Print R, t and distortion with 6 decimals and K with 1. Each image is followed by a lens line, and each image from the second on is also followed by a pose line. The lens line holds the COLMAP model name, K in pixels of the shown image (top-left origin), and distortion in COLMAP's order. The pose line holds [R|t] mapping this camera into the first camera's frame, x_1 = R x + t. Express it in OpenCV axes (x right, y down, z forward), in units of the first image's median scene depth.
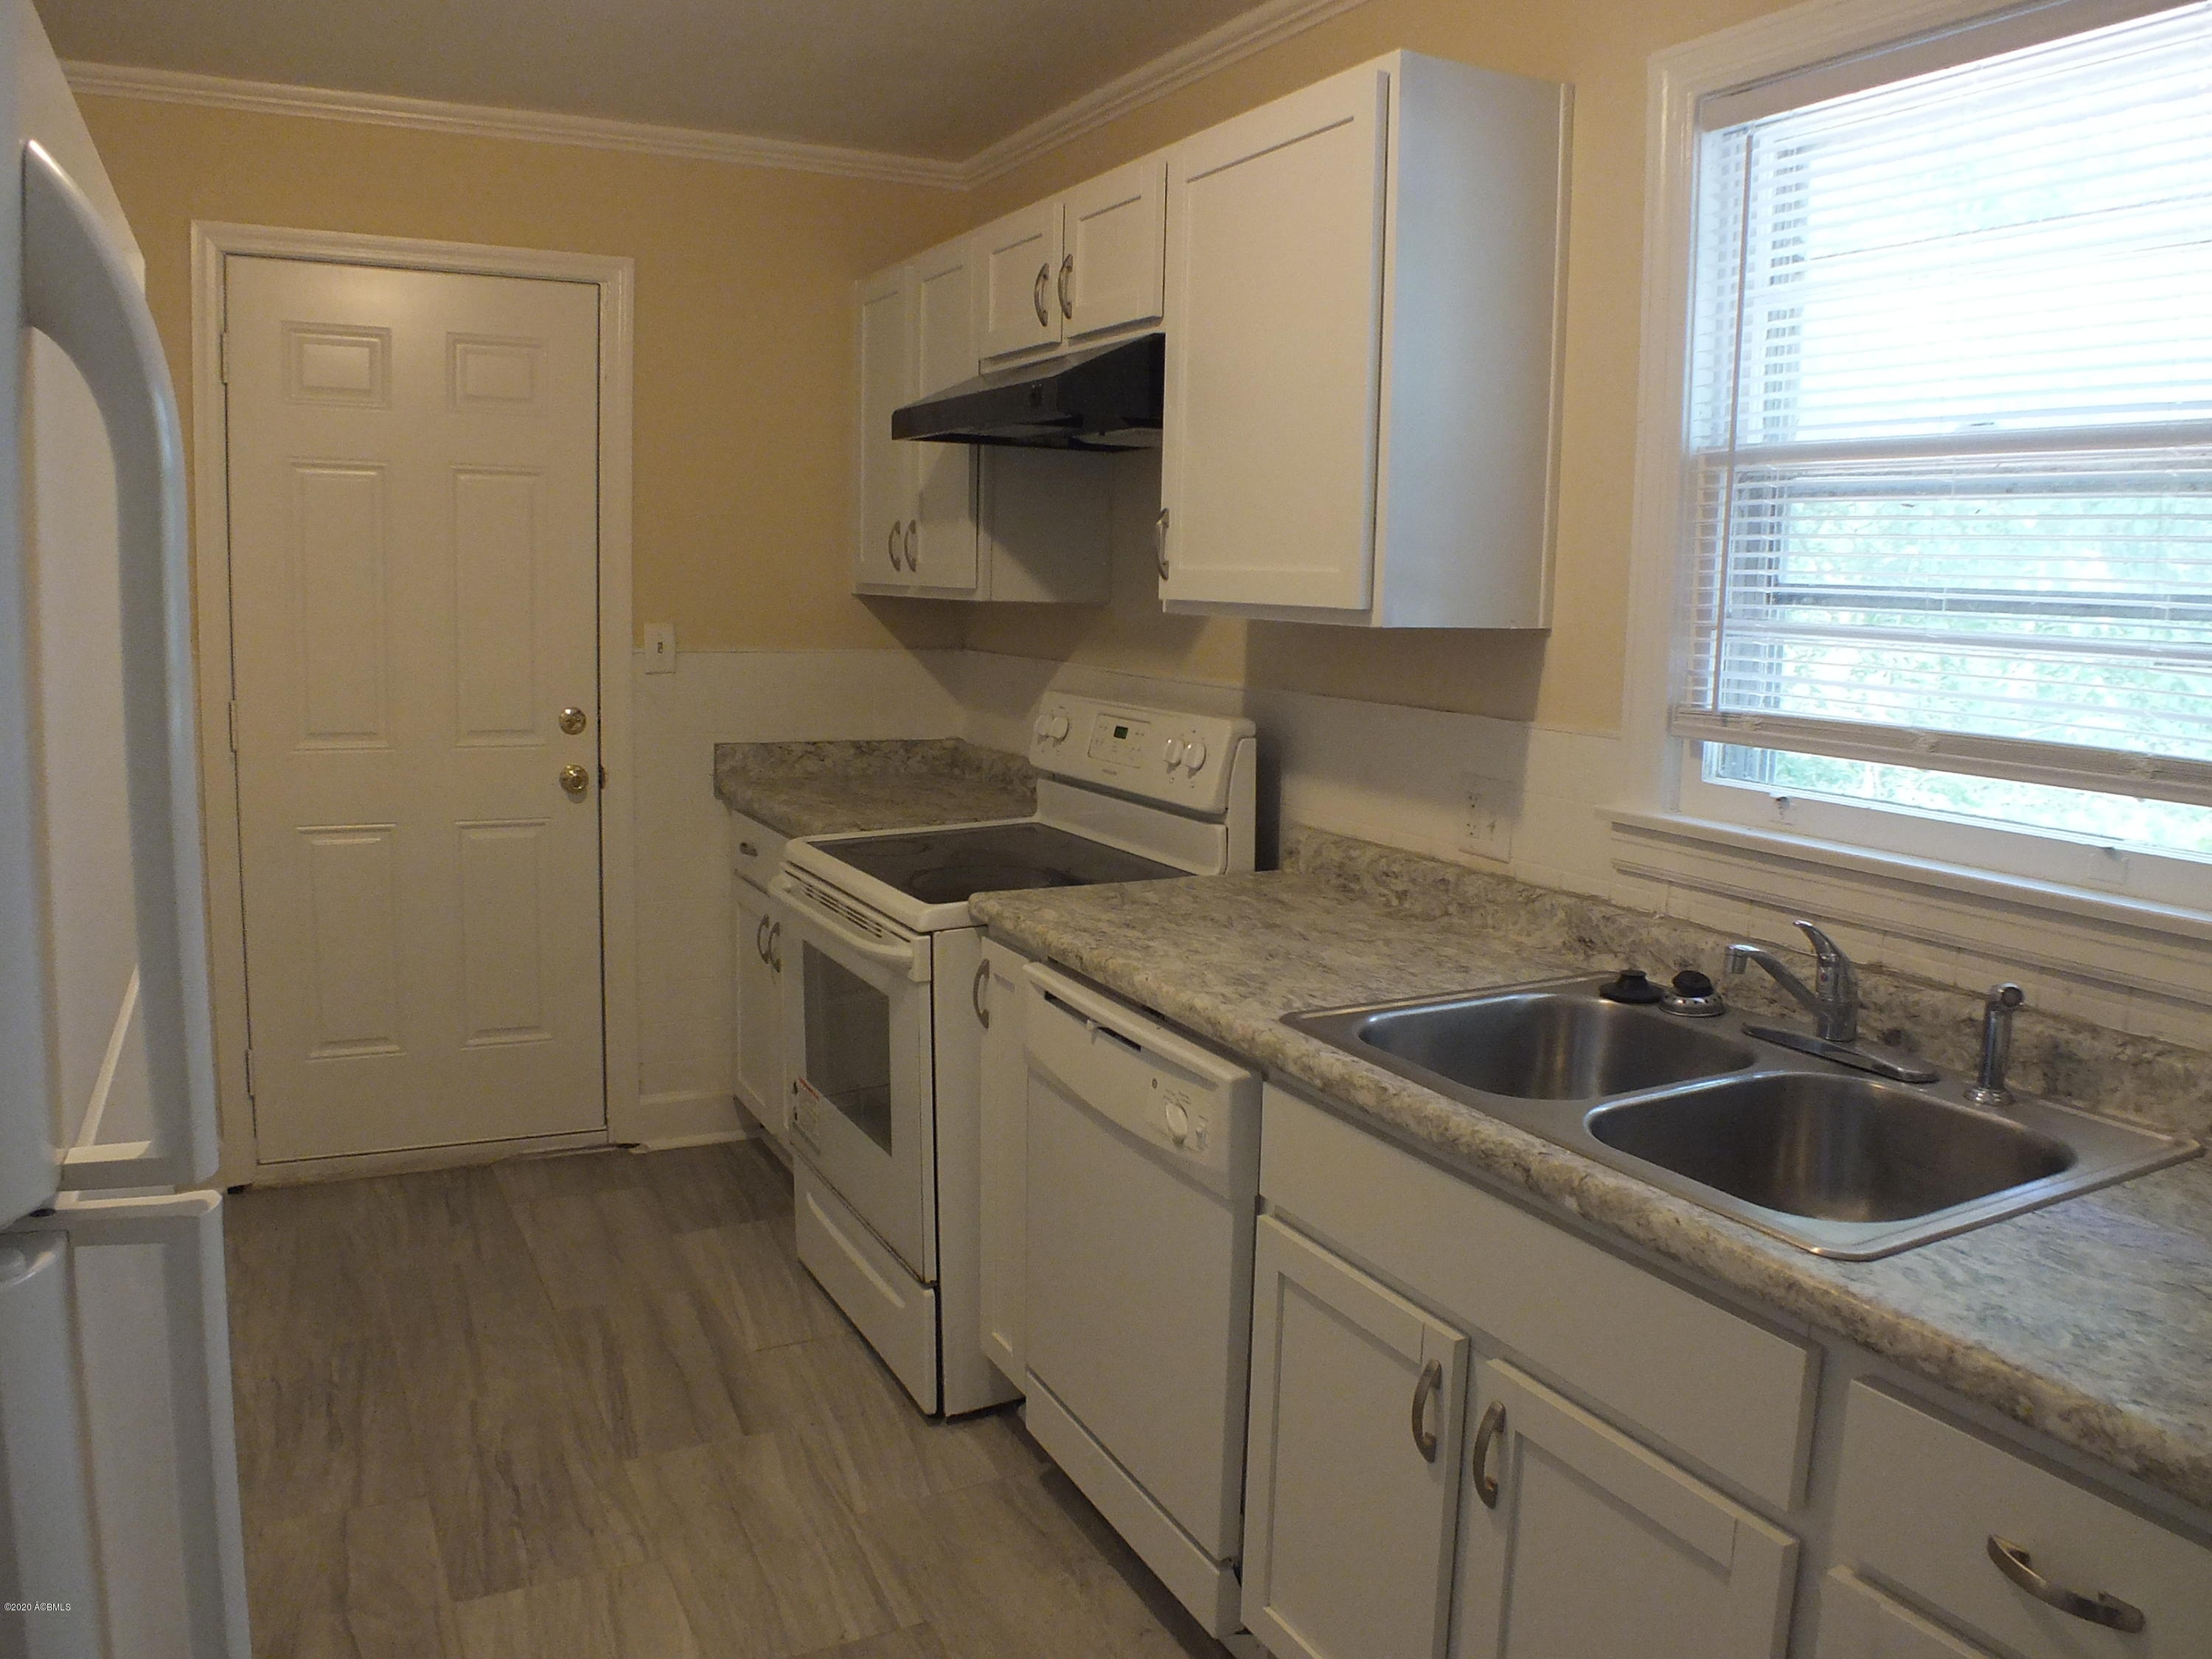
lens RADIAL K [[1672.1, 0, 1106.0], [0, 1672.1, 829.5], [0, 0, 1]] dist [-0.136898, 0.033362]
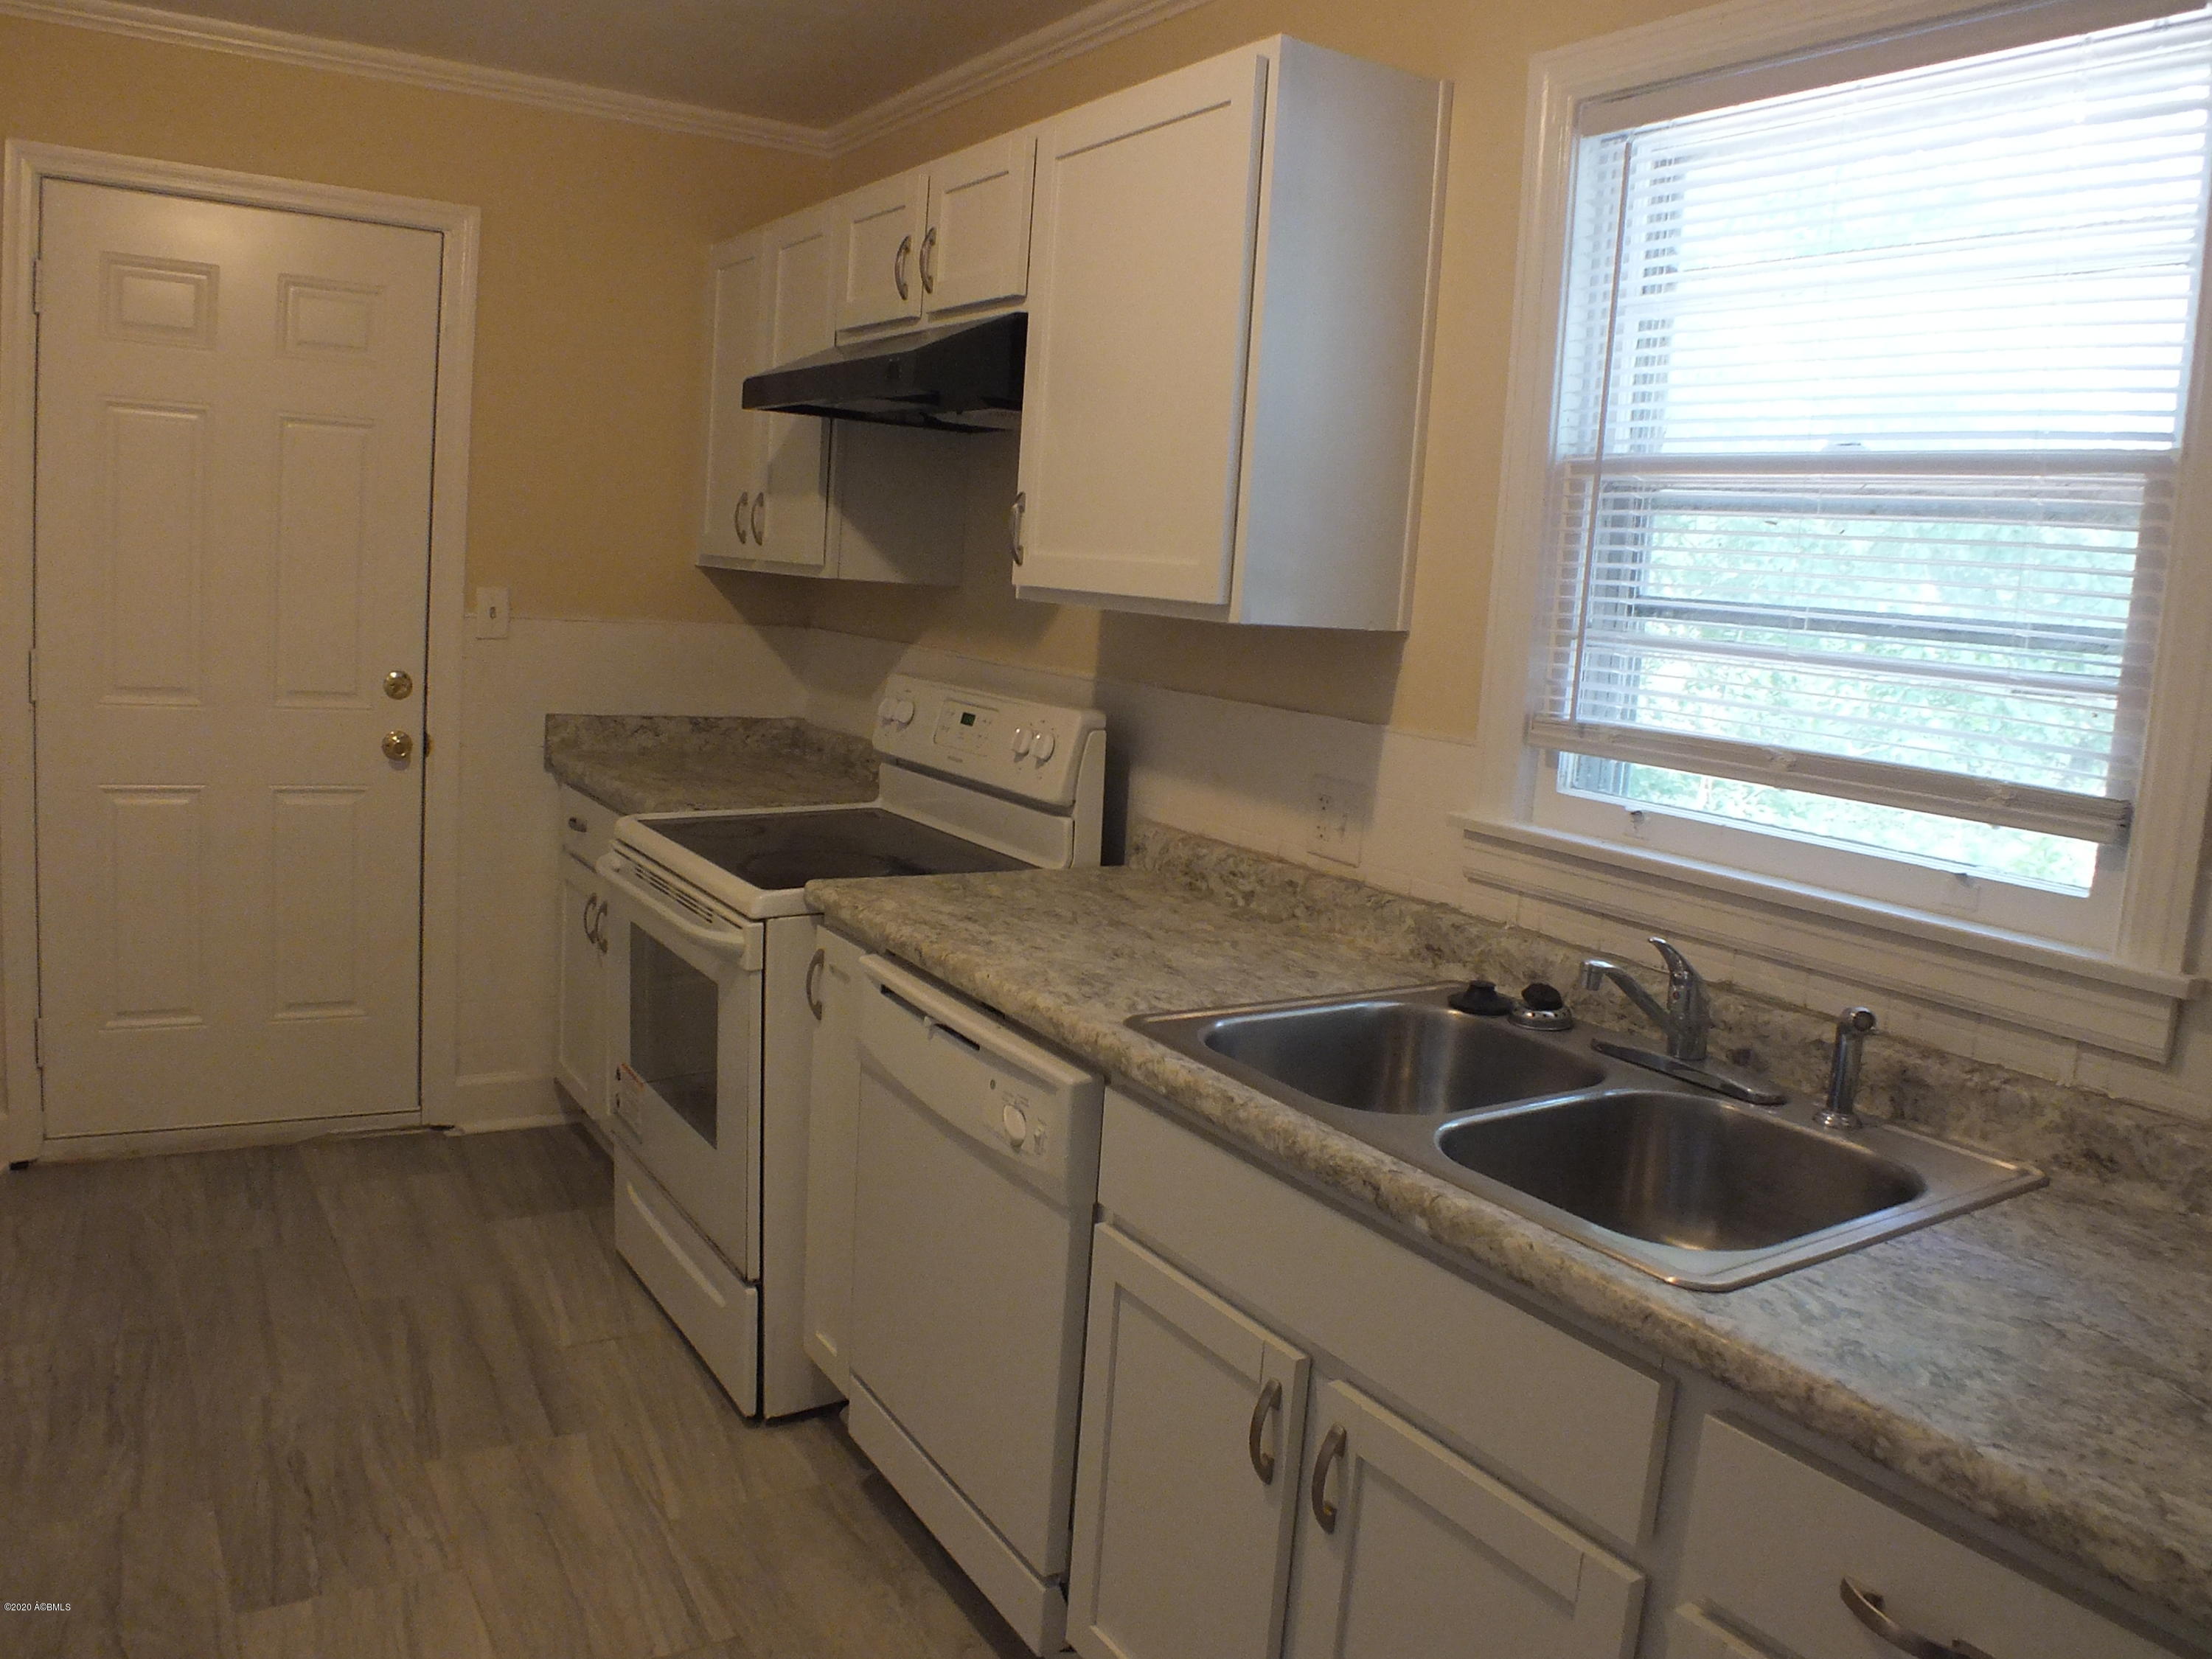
lens RADIAL K [[1670.7, 0, 1106.0], [0, 1670.7, 829.5], [0, 0, 1]] dist [-0.104160, 0.003565]
pose [[0.994890, 0.033266, 0.095328, -0.002155], [-0.033999, 0.999403, 0.006078, -0.003224], [-0.095069, -0.009288, 0.995427, 0.027309]]
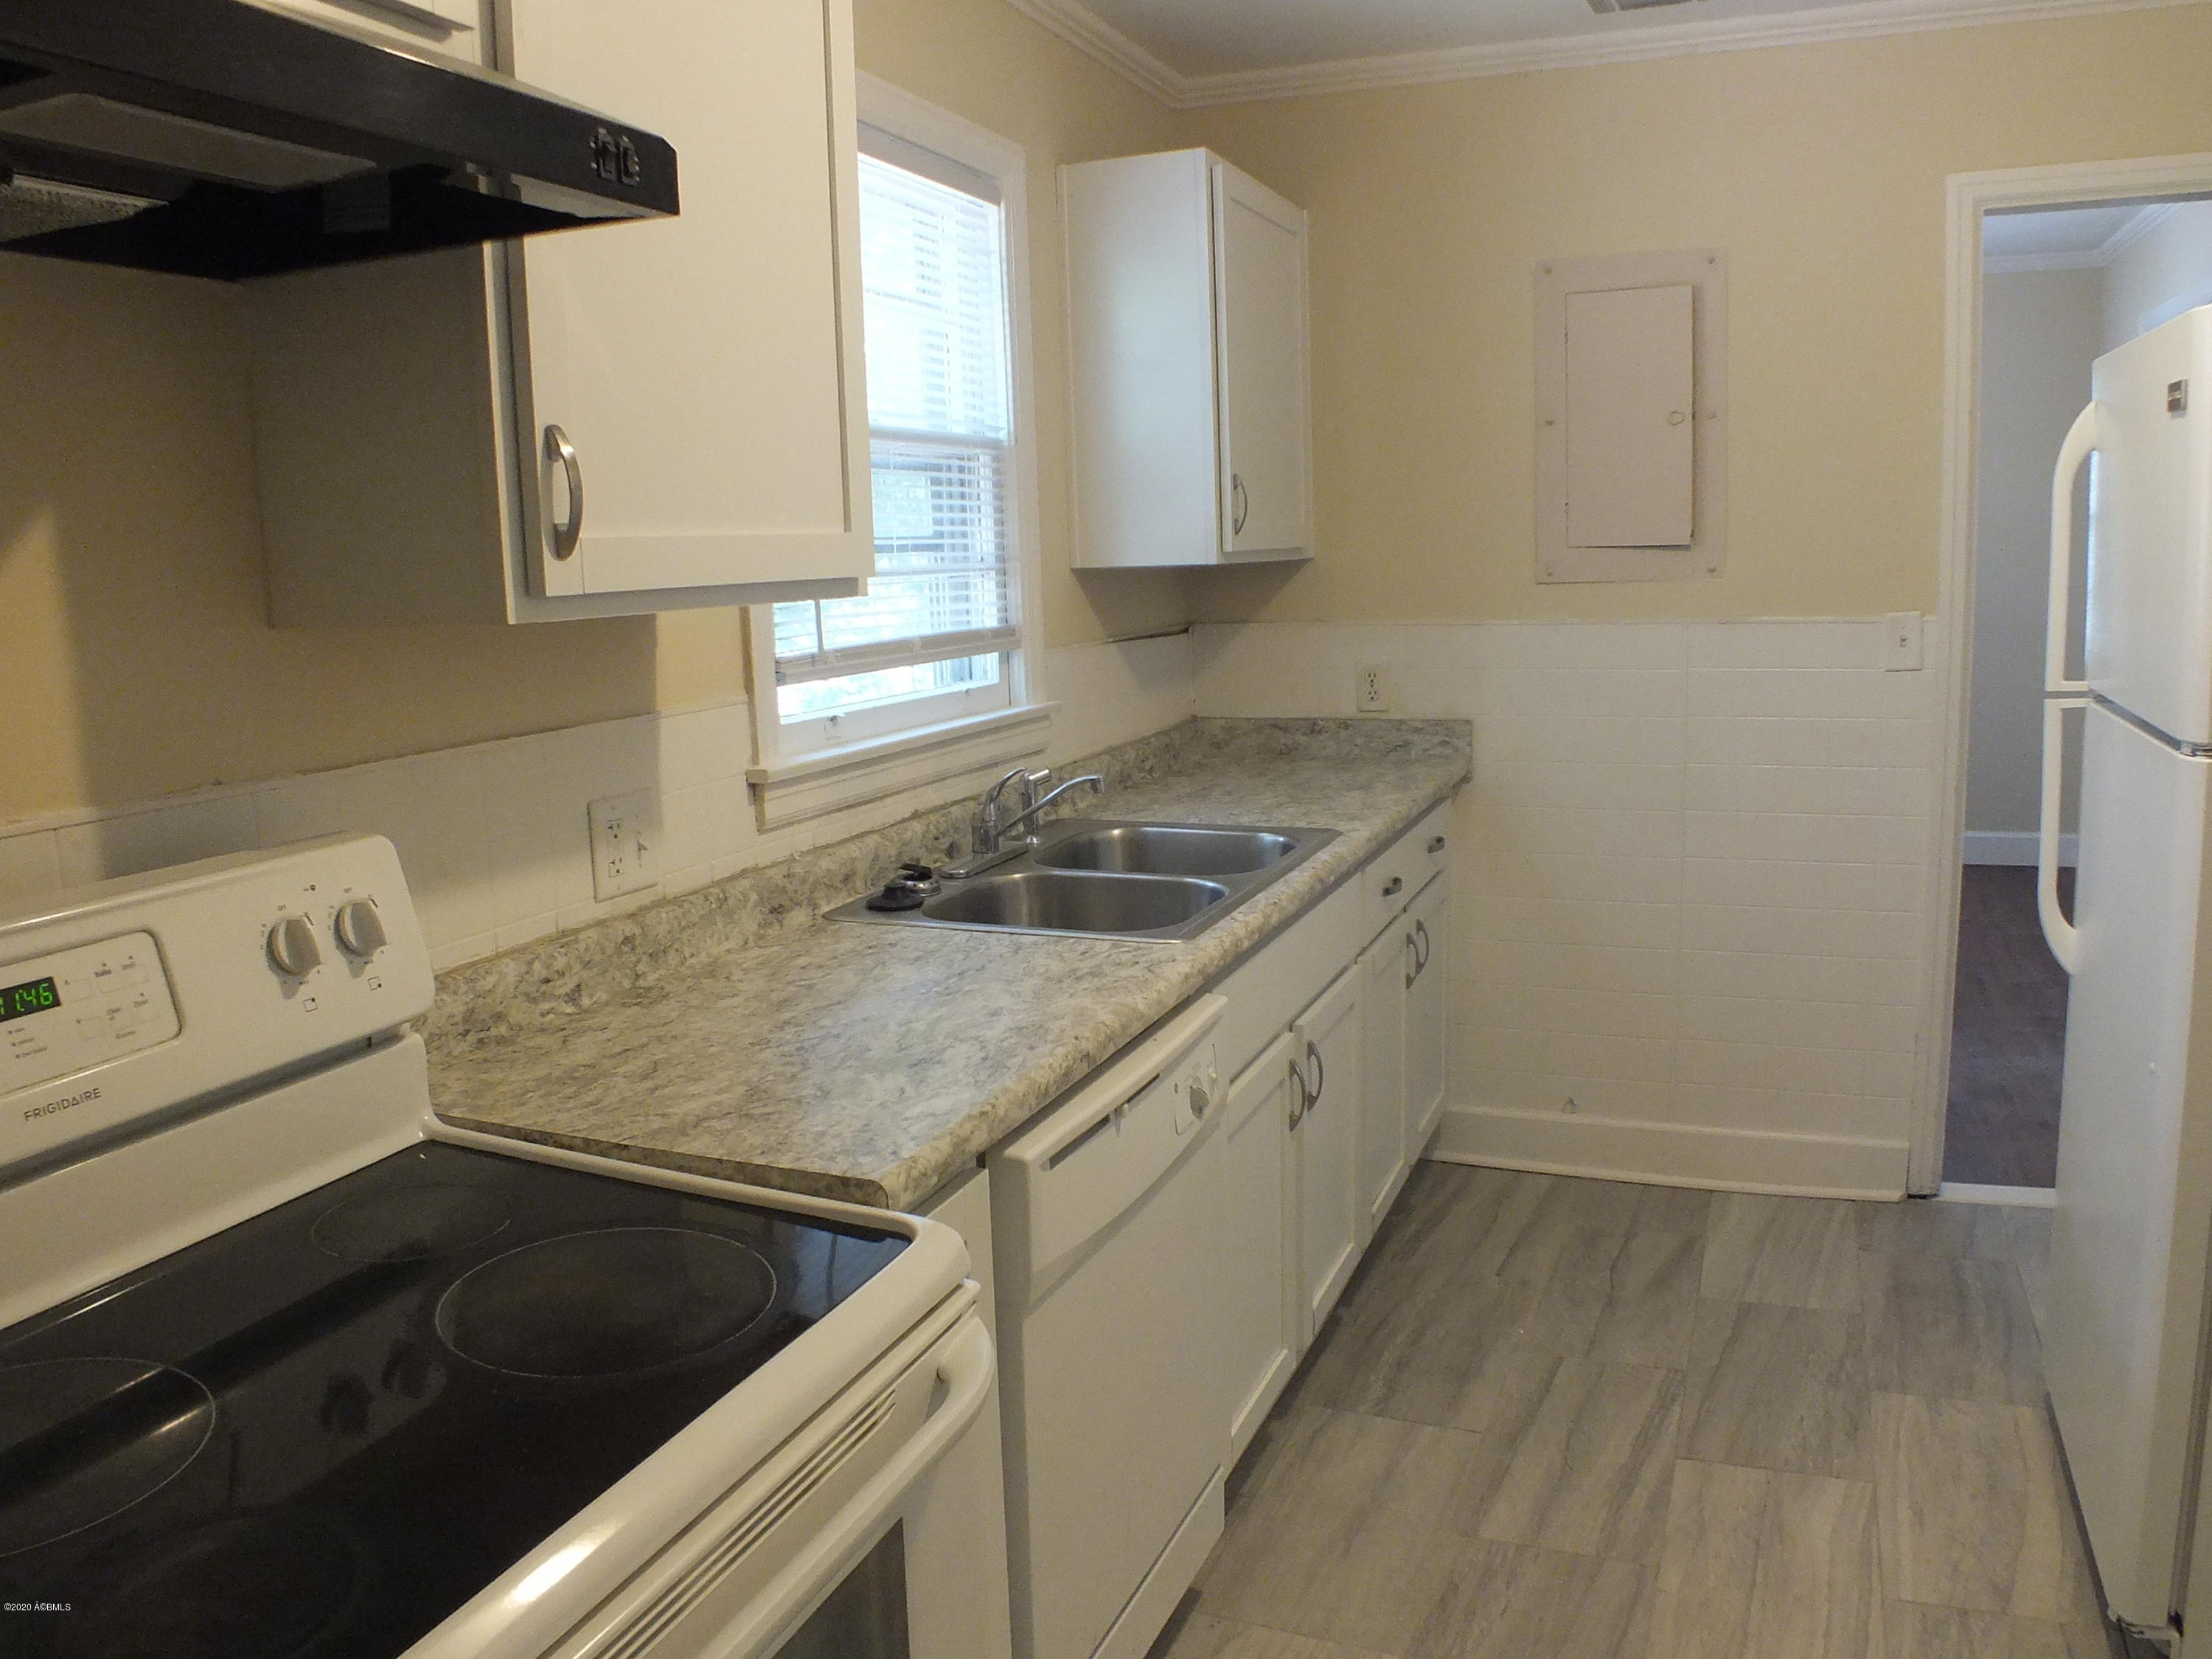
lens RADIAL K [[1672.1, 0, 1106.0], [0, 1672.1, 829.5], [0, 0, 1]] dist [-0.136898, 0.033362]
pose [[-0.654233, -0.129280, 0.745162, -0.549183], [0.125814, 0.952948, 0.275791, -0.217786], [-0.745755, 0.274183, -0.607185, 1.391539]]
